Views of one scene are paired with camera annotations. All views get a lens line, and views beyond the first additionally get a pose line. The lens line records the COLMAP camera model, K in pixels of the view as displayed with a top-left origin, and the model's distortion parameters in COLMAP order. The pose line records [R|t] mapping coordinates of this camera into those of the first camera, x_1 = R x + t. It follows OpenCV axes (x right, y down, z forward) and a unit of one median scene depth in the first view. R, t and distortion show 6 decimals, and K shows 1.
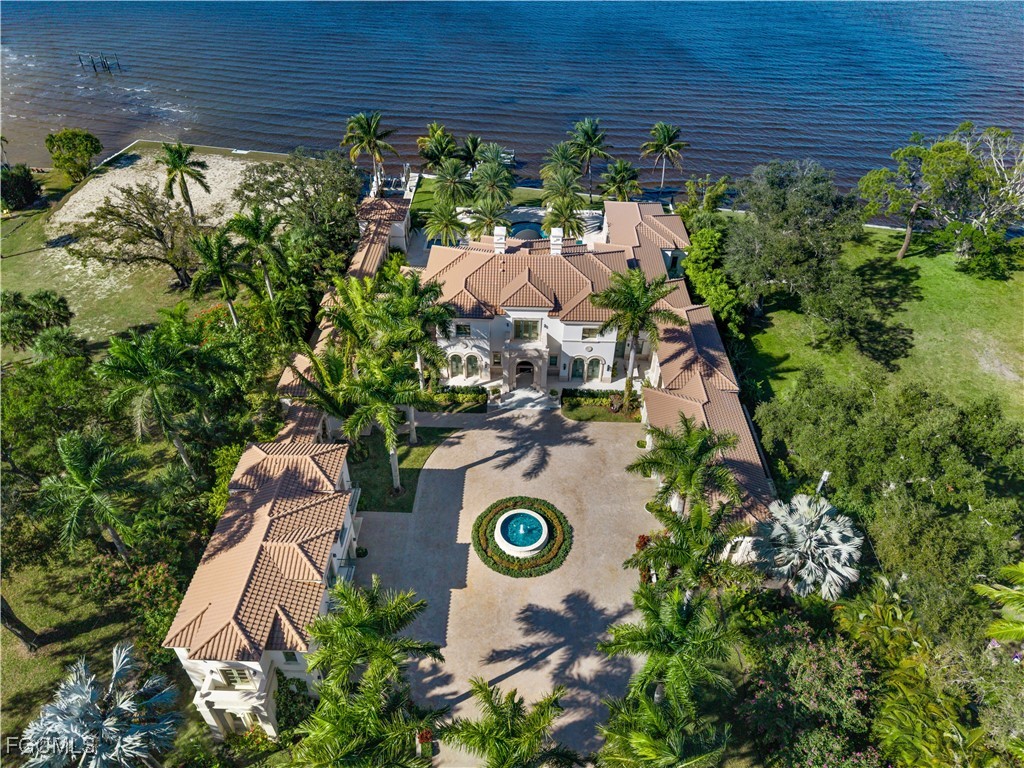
lens RADIAL K [[683.9, 0, 512.0], [0, 683.9, 384.0], [0, 0, 1]] dist [0.004550, -0.003523]
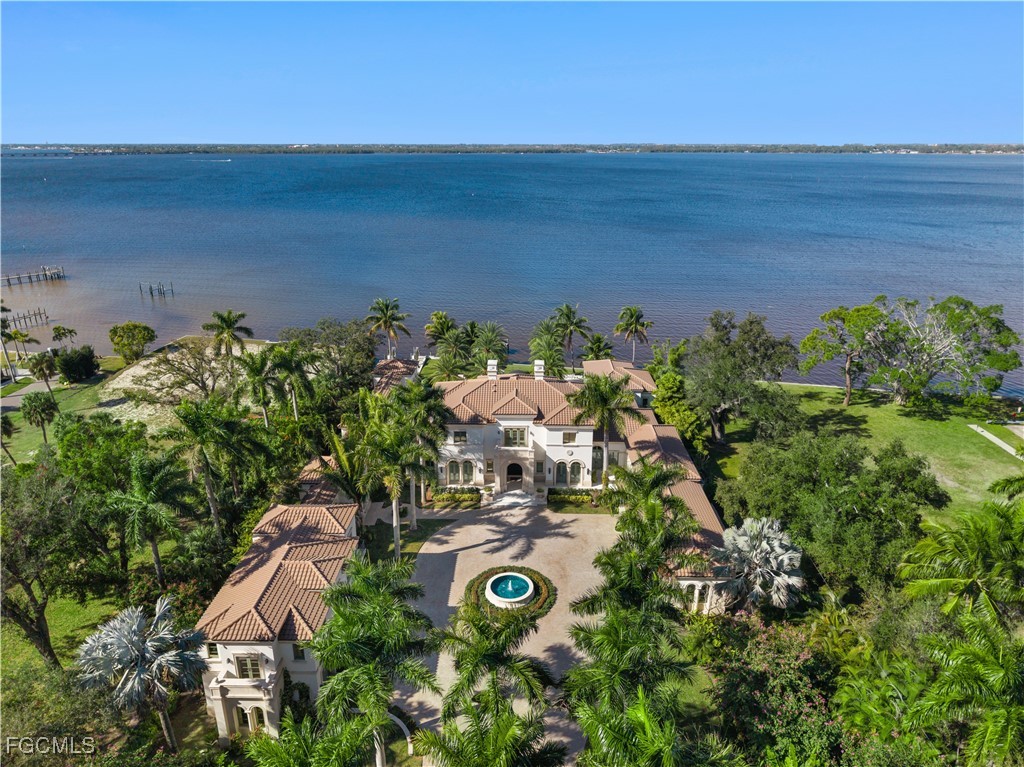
lens RADIAL K [[683.9, 0, 512.0], [0, 683.9, 383.5], [0, 0, 1]] dist [0.004550, -0.003523]
pose [[0.999924, -0.012183, -0.002099, 0.019642], [0.010757, 0.941066, -0.338051, 0.229121], [0.006094, 0.338003, 0.941125, -0.123048]]
